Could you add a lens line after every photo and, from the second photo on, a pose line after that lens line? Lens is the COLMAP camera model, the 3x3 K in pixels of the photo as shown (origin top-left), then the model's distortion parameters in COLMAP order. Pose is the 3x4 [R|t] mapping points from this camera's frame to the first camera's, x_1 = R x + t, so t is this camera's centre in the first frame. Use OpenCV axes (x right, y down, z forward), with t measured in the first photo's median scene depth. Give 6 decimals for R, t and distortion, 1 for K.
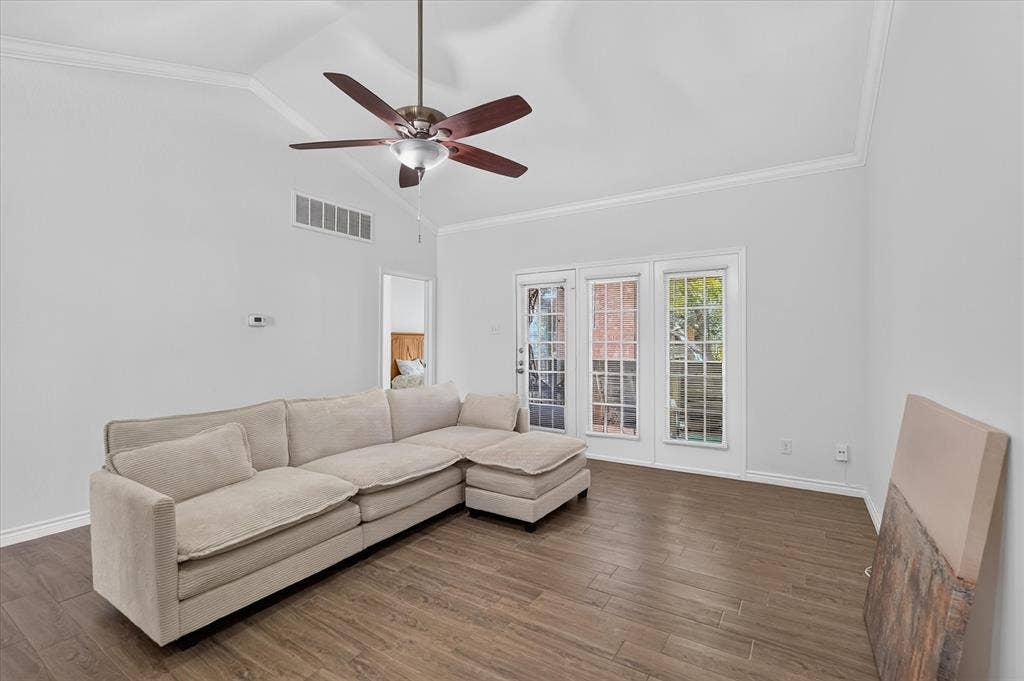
lens RADIAL K [[453.0, 0, 510.3], [0, 453.0, 345.8], [0, 0, 1]] dist [-0.006289, 0.003193]
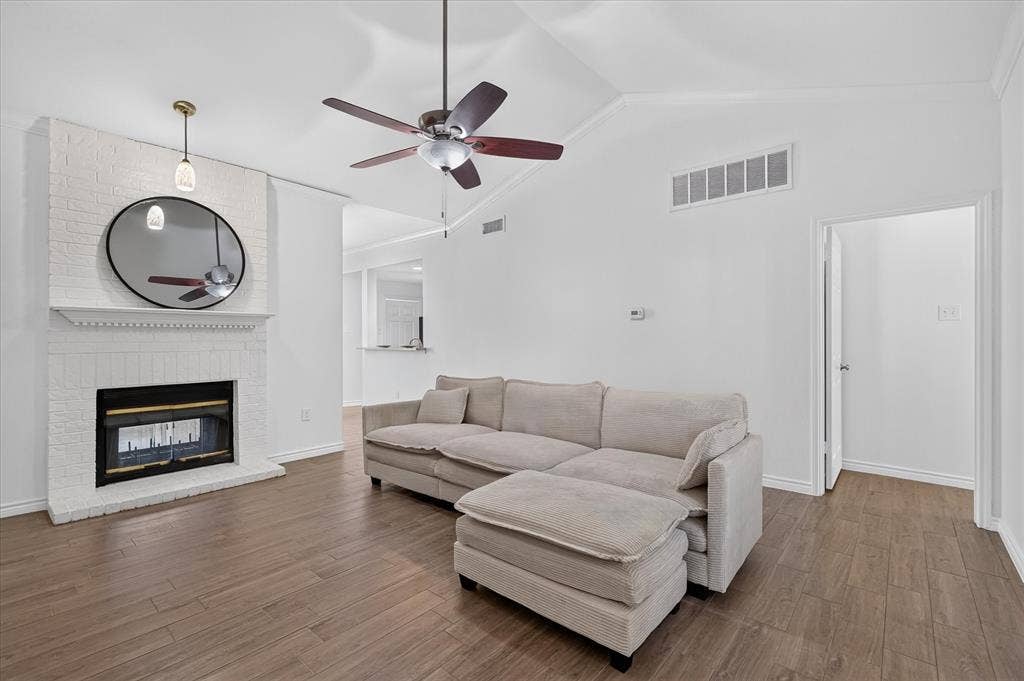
lens RADIAL K [[453.0, 0, 511.7], [0, 453.0, 339.6], [0, 0, 1]] dist [-0.006289, 0.003193]
pose [[-0.147924, 0.005217, -0.988985, 0.498304], [0.008232, 0.999958, 0.004043, -0.000748], [0.988964, -0.007543, -0.147961, 0.770593]]
